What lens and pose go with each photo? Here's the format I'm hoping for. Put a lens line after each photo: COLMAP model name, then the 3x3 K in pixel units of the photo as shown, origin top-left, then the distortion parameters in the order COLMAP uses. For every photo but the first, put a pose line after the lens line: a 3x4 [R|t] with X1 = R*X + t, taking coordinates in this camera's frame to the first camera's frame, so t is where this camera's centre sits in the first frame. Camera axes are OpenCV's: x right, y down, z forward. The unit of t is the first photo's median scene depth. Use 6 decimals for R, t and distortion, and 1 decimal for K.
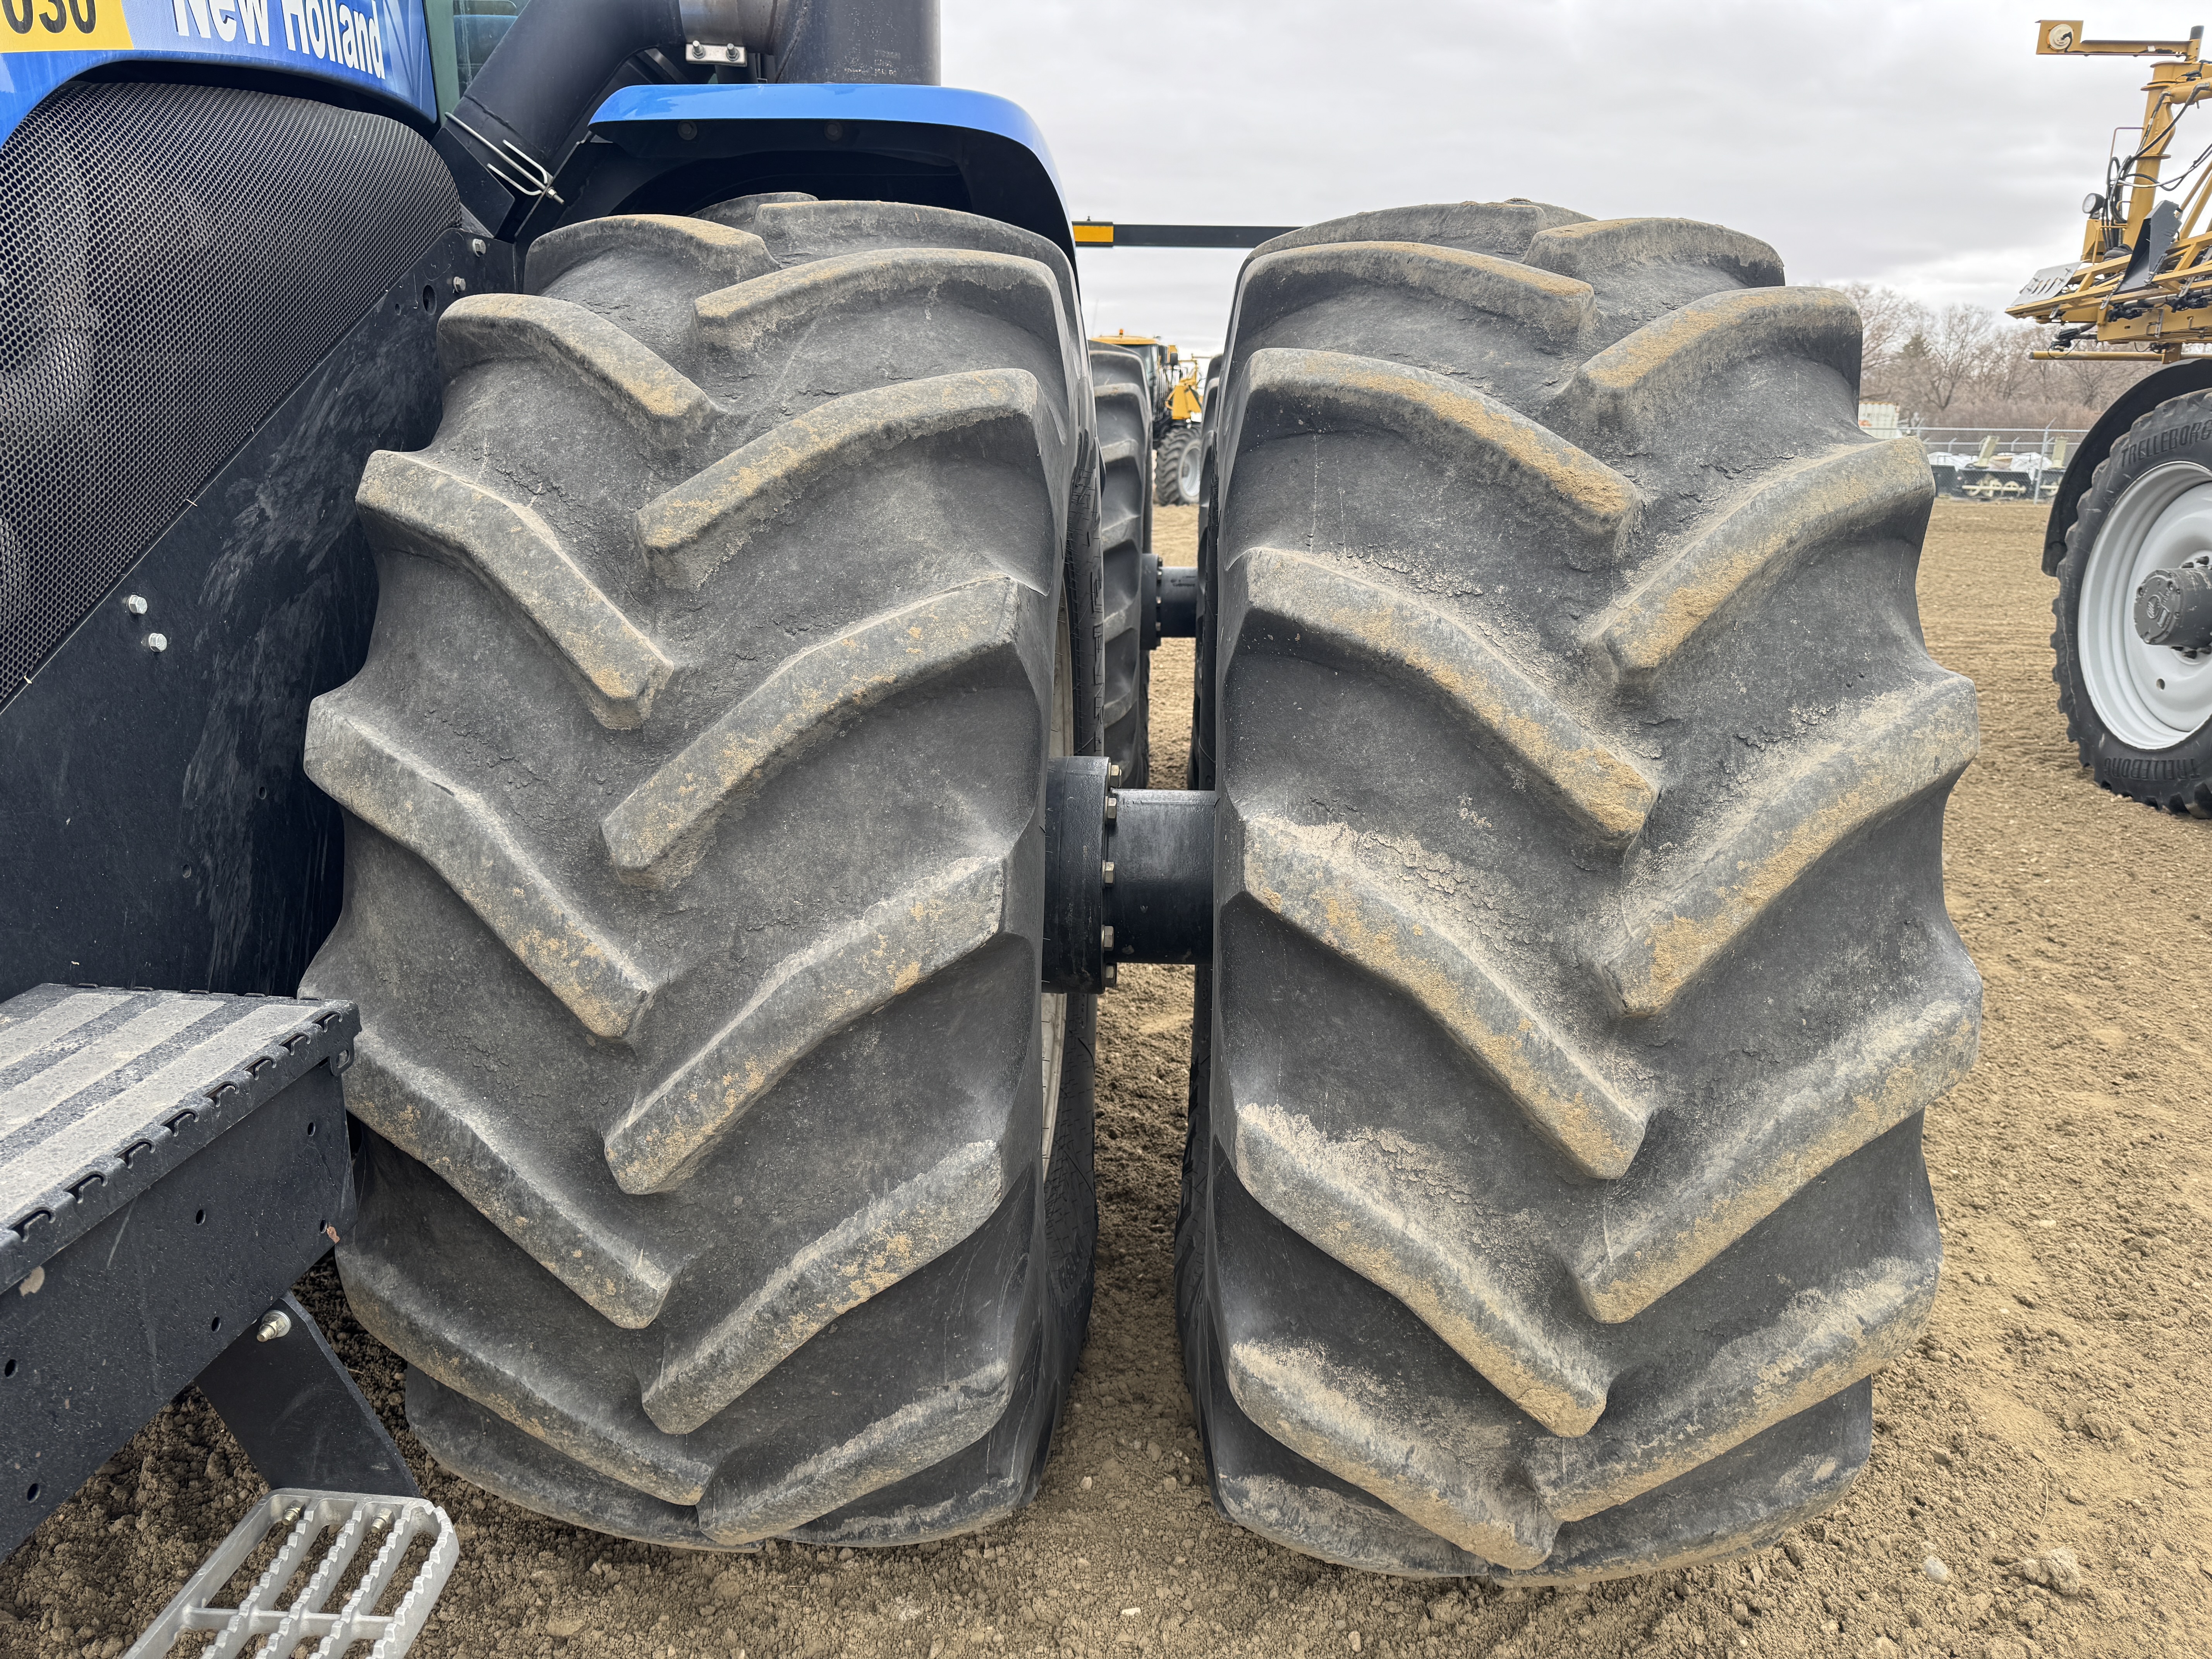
lens RADIAL K [[1548.8, 0, 1105.4], [0, 1548.8, 852.6], [0, 0, 1]] dist [0.009033, -0.021466]
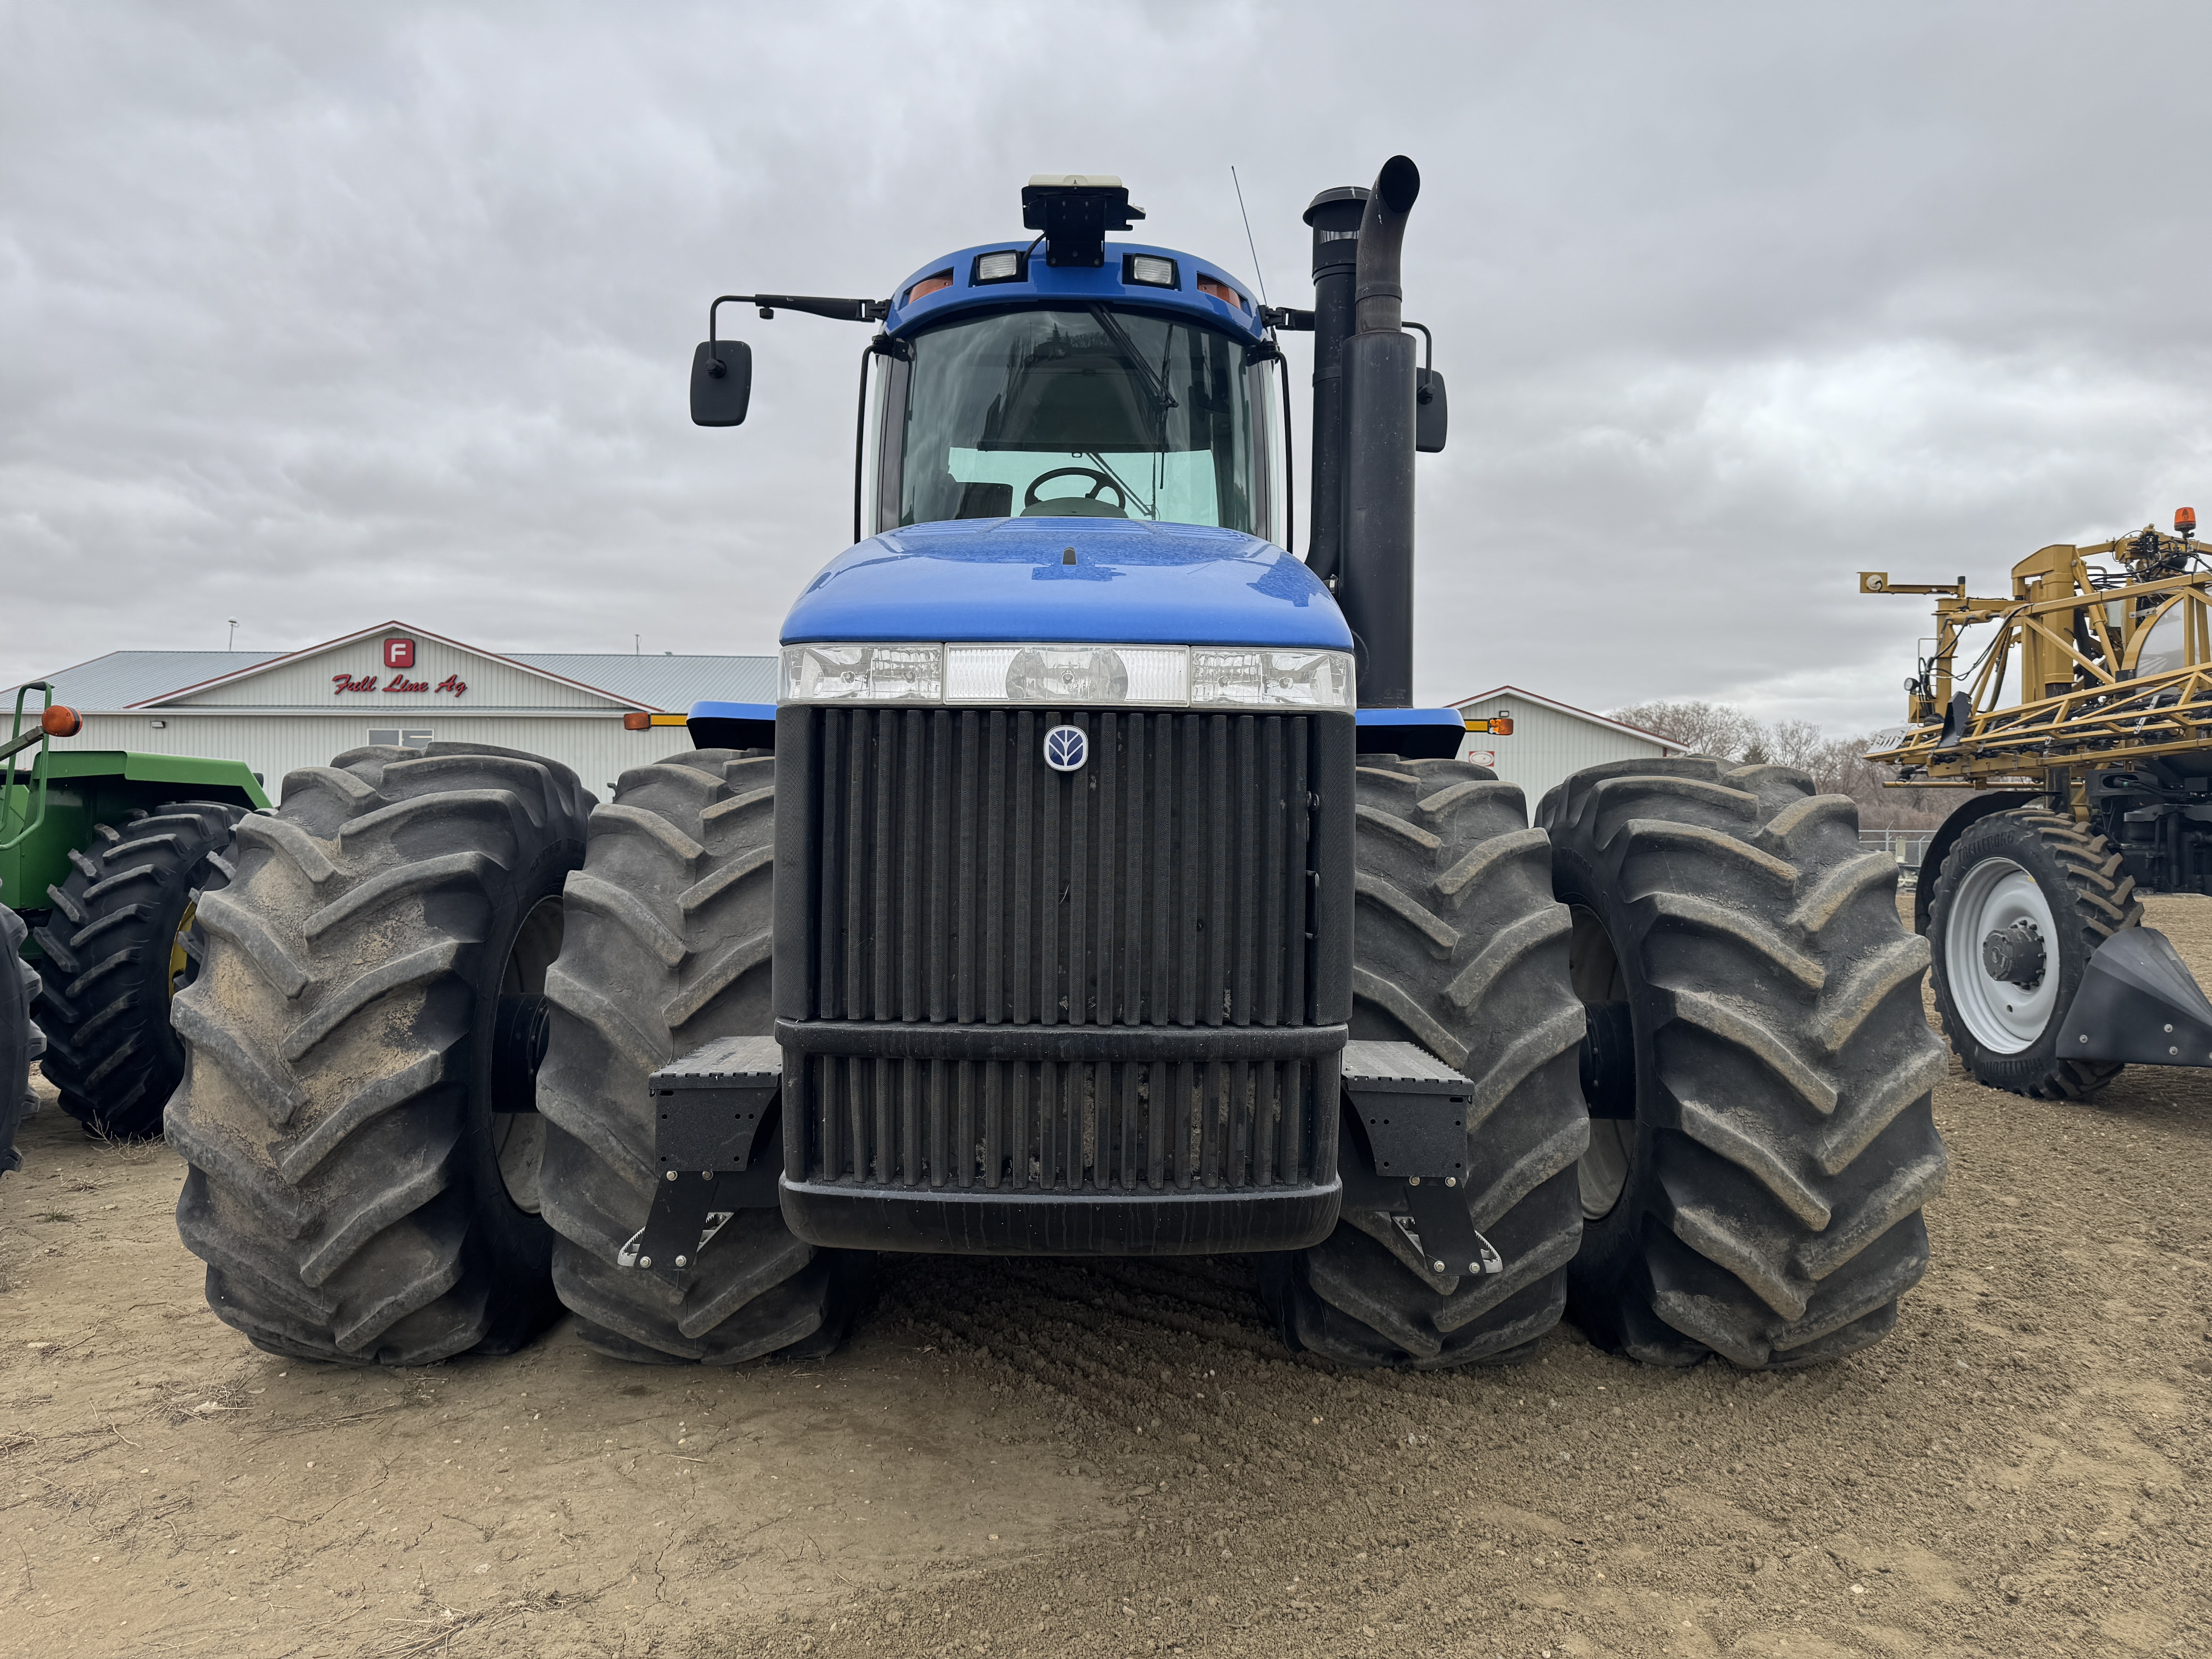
lens RADIAL K [[1543.9, 0, 1101.9], [0, 1543.9, 834.5], [0, 0, 1]] dist [-0.000201, -0.019423]
pose [[0.998082, -0.002653, 0.061846, -1.035684], [0.018715, 0.965260, -0.260620, 0.386329], [-0.059006, 0.261278, 0.963458, -1.550454]]
